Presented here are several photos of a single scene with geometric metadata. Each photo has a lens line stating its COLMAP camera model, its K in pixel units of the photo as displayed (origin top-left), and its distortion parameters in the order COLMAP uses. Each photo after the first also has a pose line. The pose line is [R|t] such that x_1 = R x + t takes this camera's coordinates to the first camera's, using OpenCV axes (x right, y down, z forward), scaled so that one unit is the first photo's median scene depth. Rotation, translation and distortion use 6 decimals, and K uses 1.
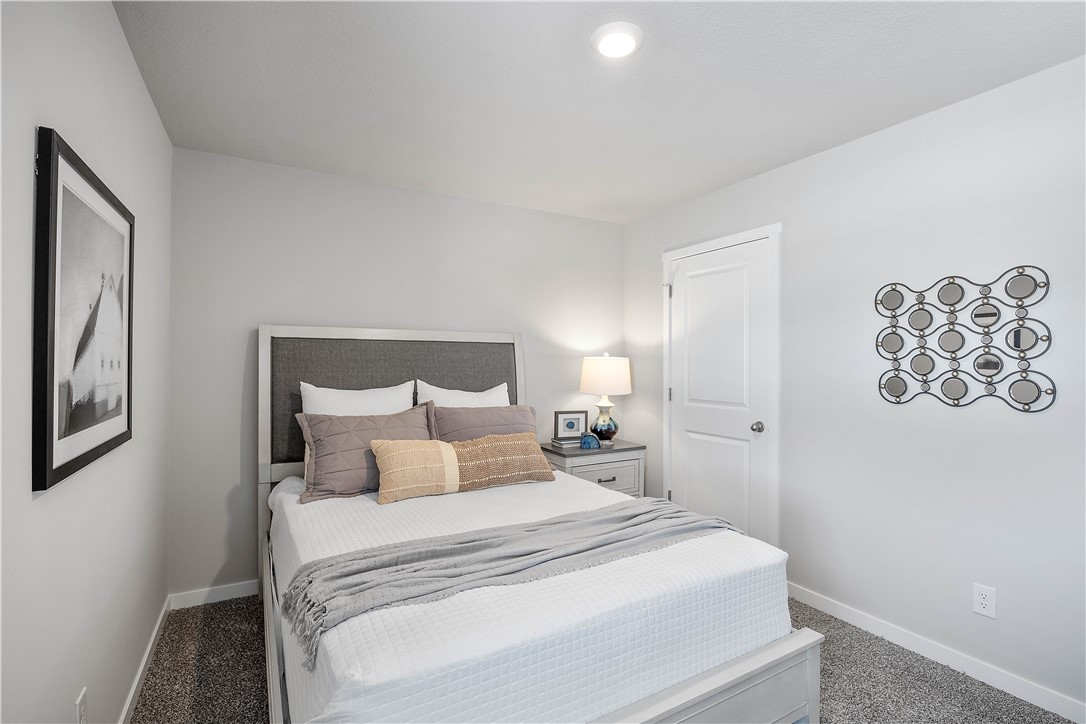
lens RADIAL K [[513.0, 0, 544.7], [0, 513.0, 358.7], [0, 0, 1]] dist [-0.005571, -0.000333]
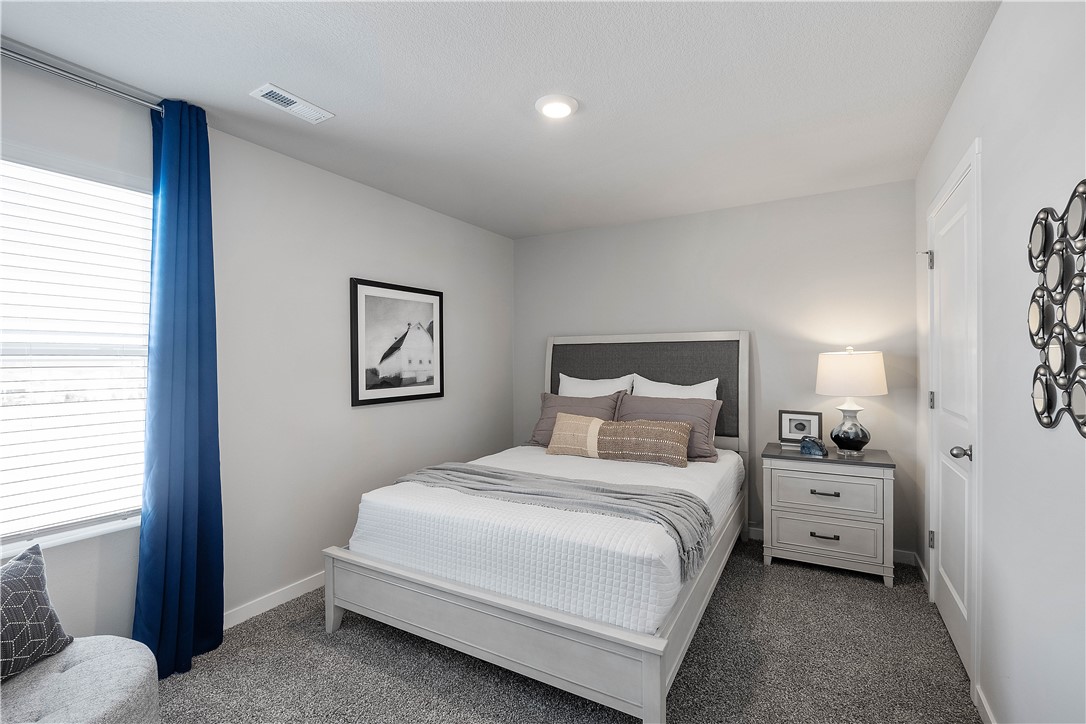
lens RADIAL K [[473.6, 0, 545.1], [0, 473.6, 358.1], [0, 0, 1]] dist [-0.003049, -0.000156]
pose [[0.509823, -0.012921, -0.860182, 0.686123], [0.012638, 0.999892, -0.007530, 0.009250], [0.860187, -0.007032, 0.509931, 0.222095]]
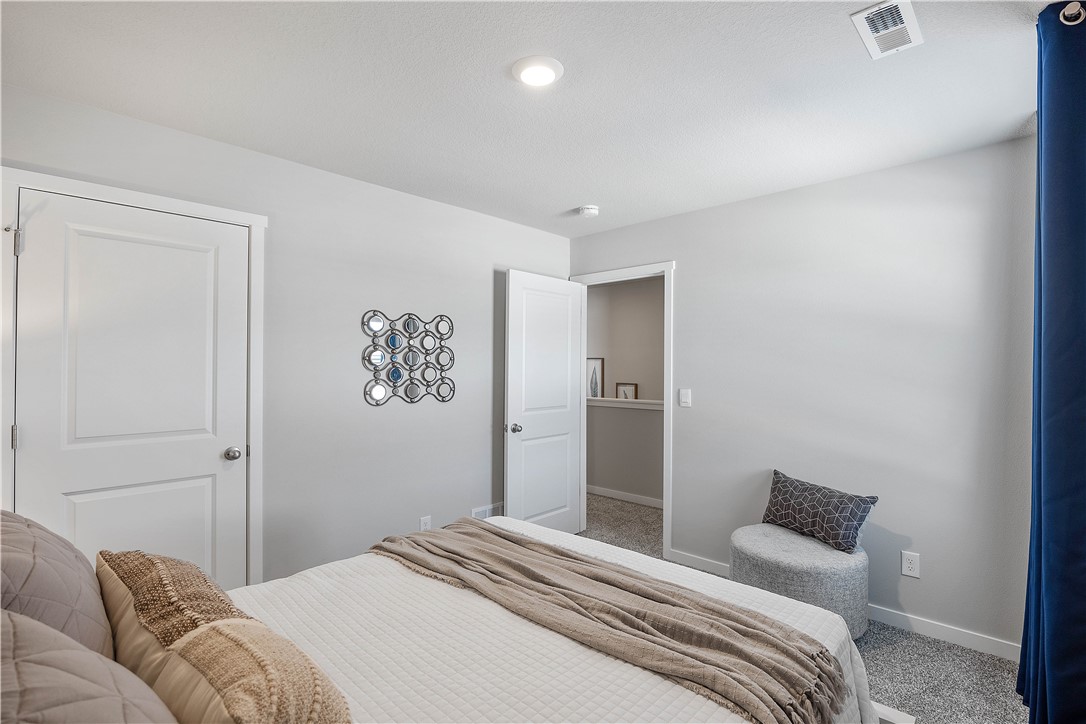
lens RADIAL K [[513.0, 0, 542.3], [0, 513.0, 373.8], [0, 0, 1]] dist [-0.005571, -0.000333]
pose [[-0.288070, 0.006010, 0.957590, -0.521067], [0.007947, 0.999961, -0.003885, 0.013742], [-0.957576, 0.006491, -0.288106, 0.786750]]
